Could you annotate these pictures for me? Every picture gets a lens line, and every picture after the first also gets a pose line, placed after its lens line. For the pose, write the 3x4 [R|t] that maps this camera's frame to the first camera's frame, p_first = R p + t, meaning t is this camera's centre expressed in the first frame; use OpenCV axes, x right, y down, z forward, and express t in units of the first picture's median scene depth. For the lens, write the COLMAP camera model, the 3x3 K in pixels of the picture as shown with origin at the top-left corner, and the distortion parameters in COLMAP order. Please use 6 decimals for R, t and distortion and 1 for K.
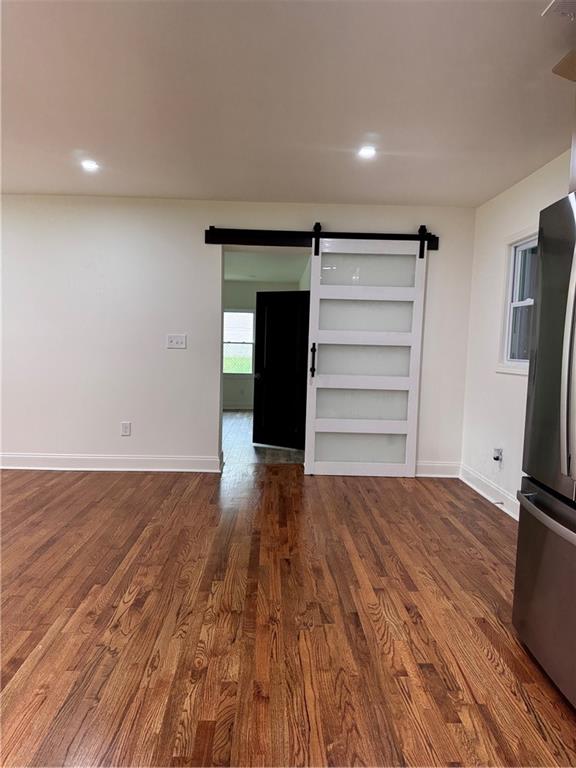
lens RADIAL K [[537.0, 0, 283.7], [0, 537.0, 387.6], [0, 0, 1]] dist [0.044762, -0.036621]
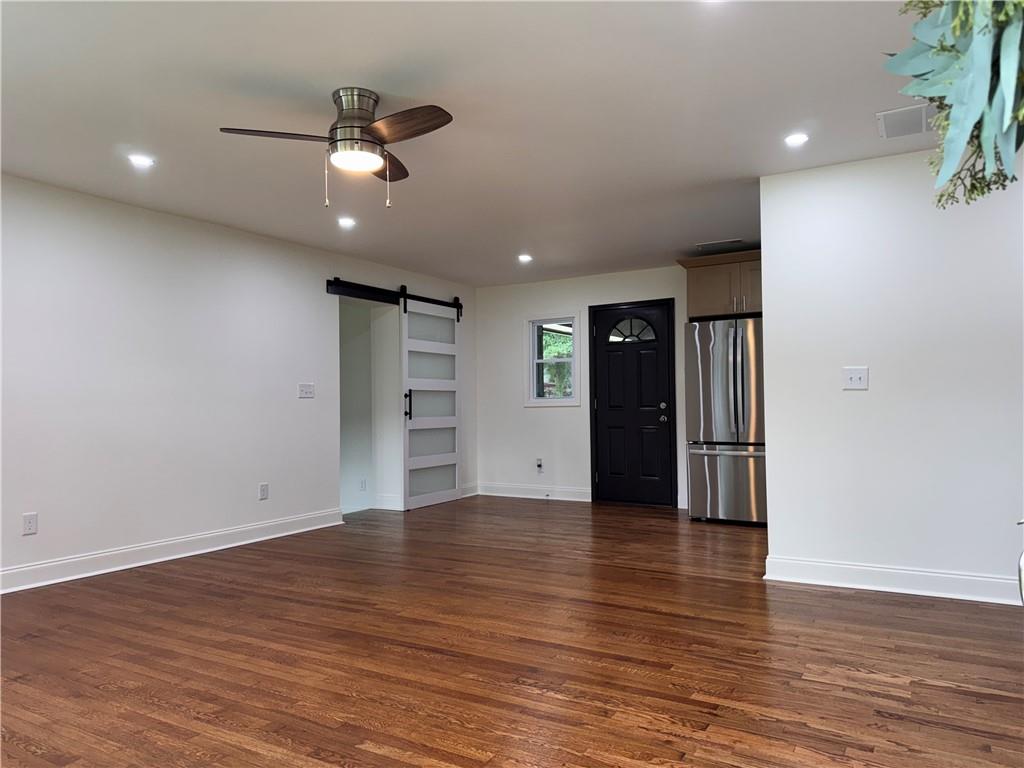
lens RADIAL K [[716.1, 0, 517.4], [0, 716.1, 385.2], [0, 0, 1]] dist [0.044762, -0.036621]
pose [[0.522588, -0.010952, 0.852515, -1.104615], [0.092514, 0.994742, -0.043931, -0.005507], [-0.847551, 0.101827, 0.520853, 0.023831]]
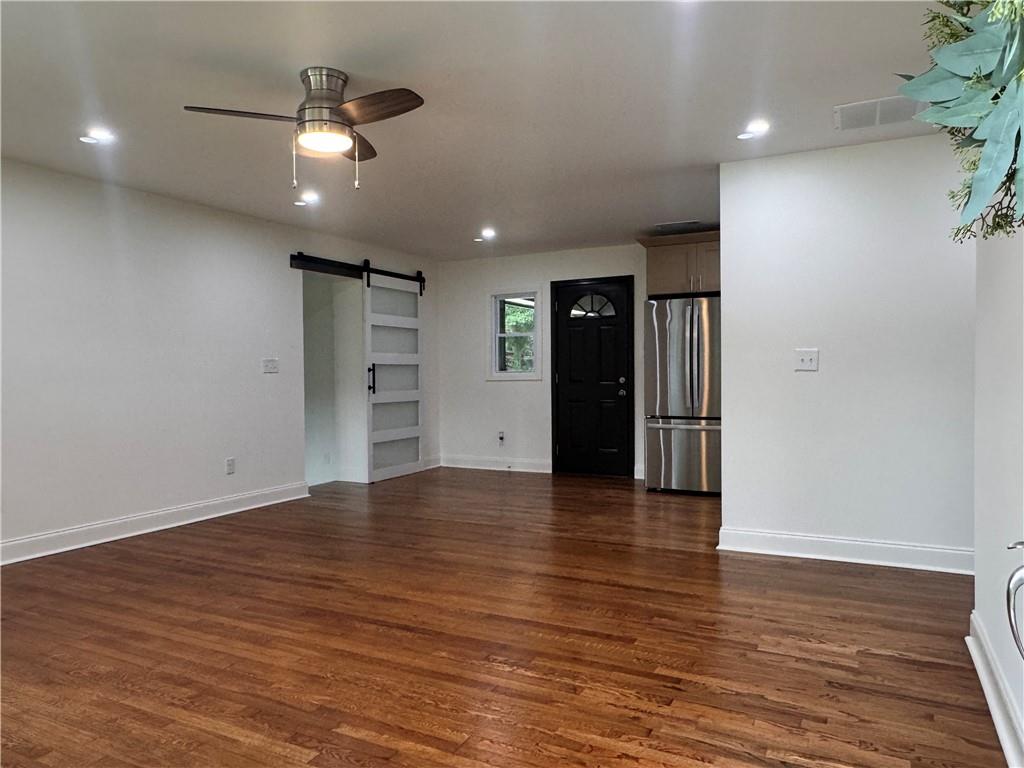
lens RADIAL K [[695.4, 0, 514.3], [0, 695.4, 383.6], [0, 0, 1]] dist [-0.009990, 0.020158]
pose [[0.473624, -0.047615, 0.879439, -1.098026], [0.089984, 0.995928, 0.005461, -0.022325], [-0.876118, 0.076549, 0.475980, 0.039379]]
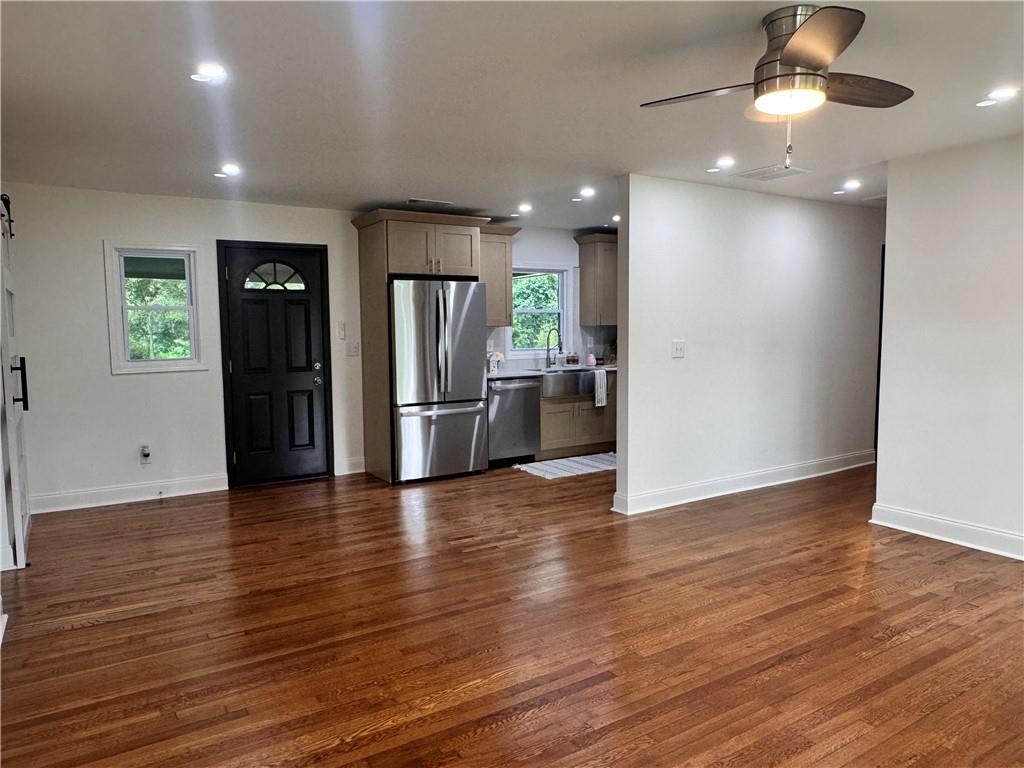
lens RADIAL K [[695.4, 0, 514.1], [0, 695.4, 389.1], [0, 0, 1]] dist [-0.009990, 0.020158]
pose [[-0.521252, -0.099550, 0.847577, -0.956460], [0.061083, 0.986274, 0.153406, -0.136863], [-0.851214, 0.131736, -0.508016, 0.918435]]
